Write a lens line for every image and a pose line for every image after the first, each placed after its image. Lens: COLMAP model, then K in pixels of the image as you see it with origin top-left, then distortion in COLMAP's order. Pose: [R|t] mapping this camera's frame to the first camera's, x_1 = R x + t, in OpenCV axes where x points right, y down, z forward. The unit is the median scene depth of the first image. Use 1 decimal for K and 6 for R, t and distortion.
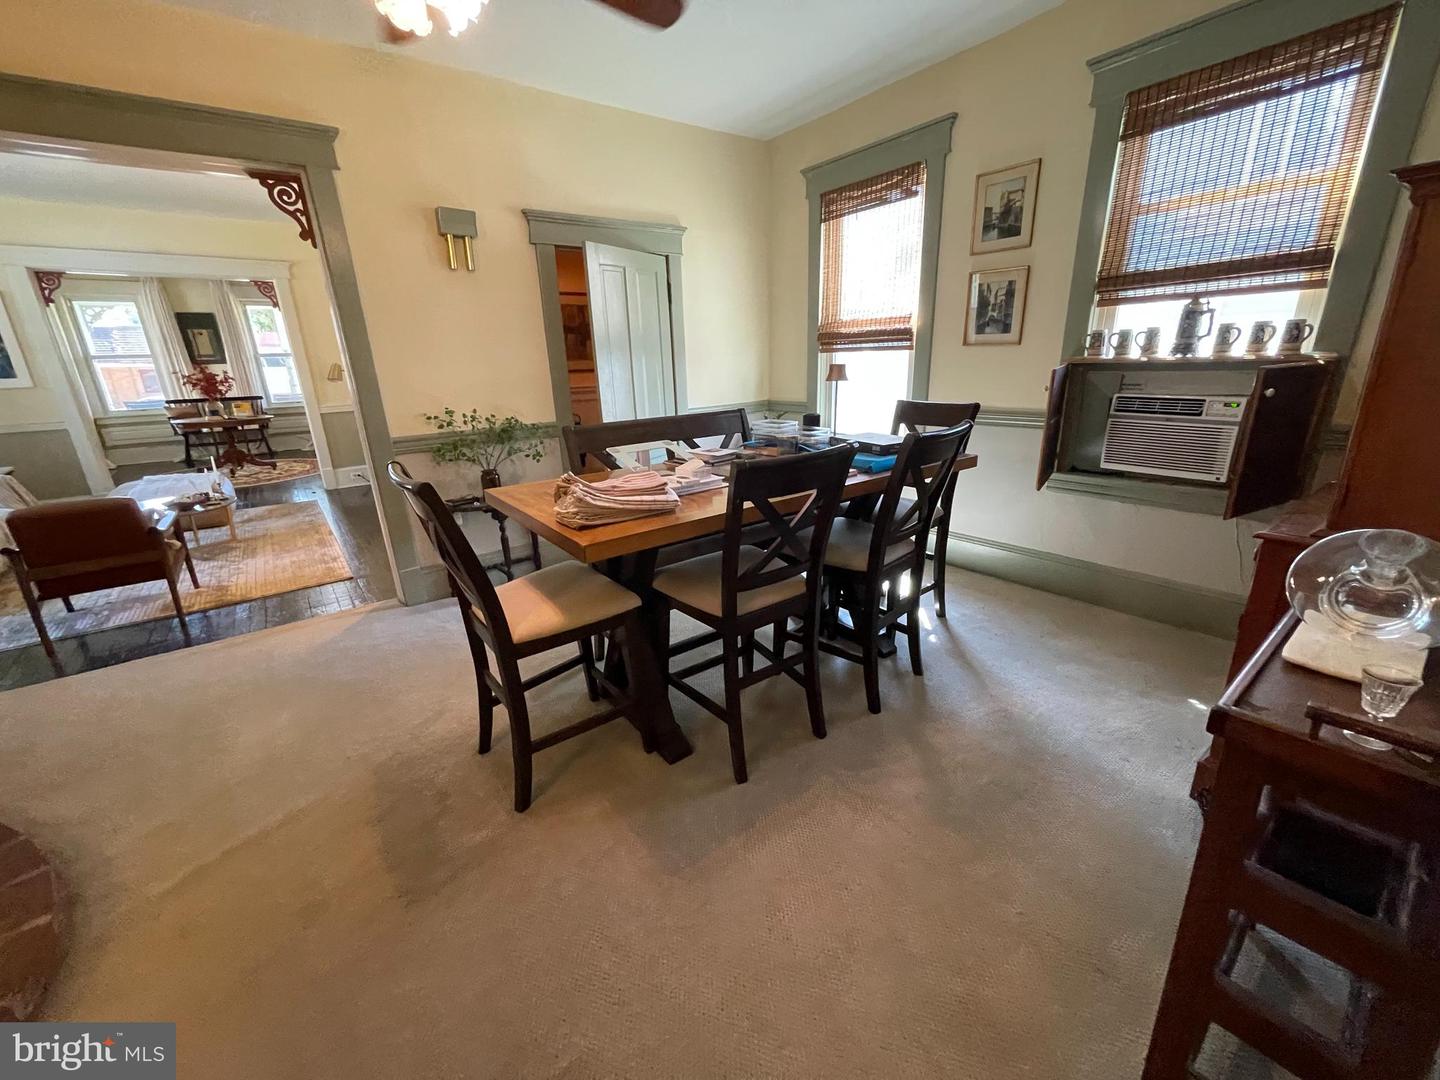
lens RADIAL K [[577.7, 0, 718.5], [0, 577.7, 544.4], [0, 0, 1]] dist [-0.000002, -0.000327]
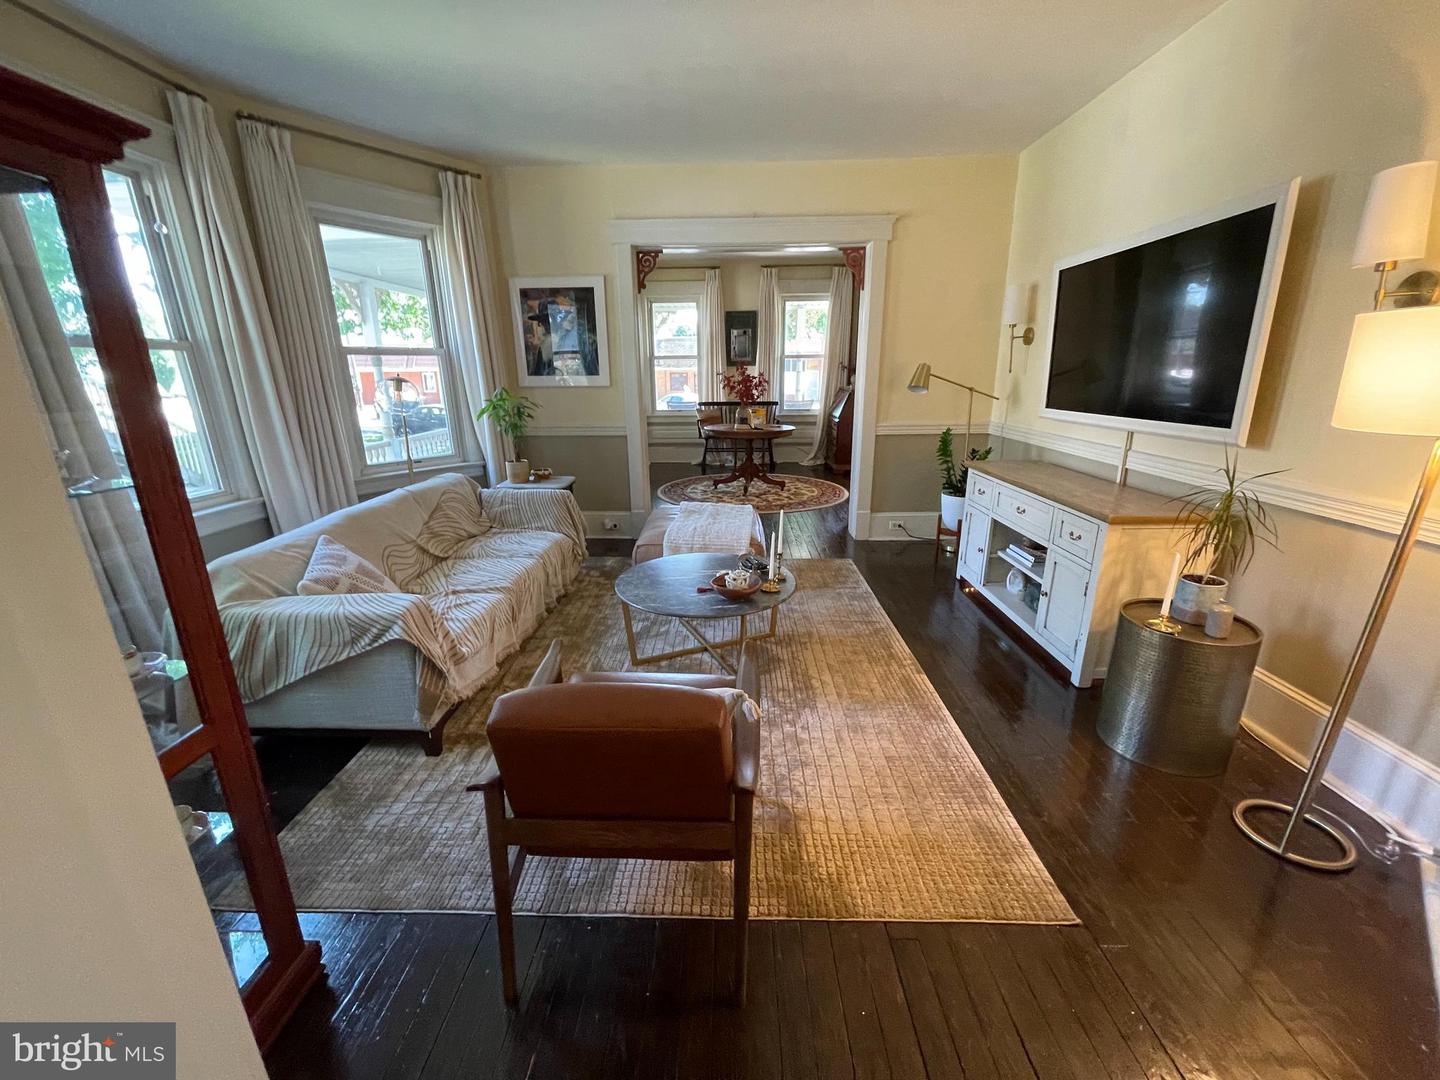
lens RADIAL K [[577.7, 0, 711.1], [0, 577.7, 552.7], [0, 0, 1]] dist [-0.000002, -0.000327]
pose [[0.769565, 0.206136, -0.604382, -0.305117], [-0.207553, 0.975819, 0.068543, -0.073441], [0.603897, 0.072693, 0.793741, 0.260340]]
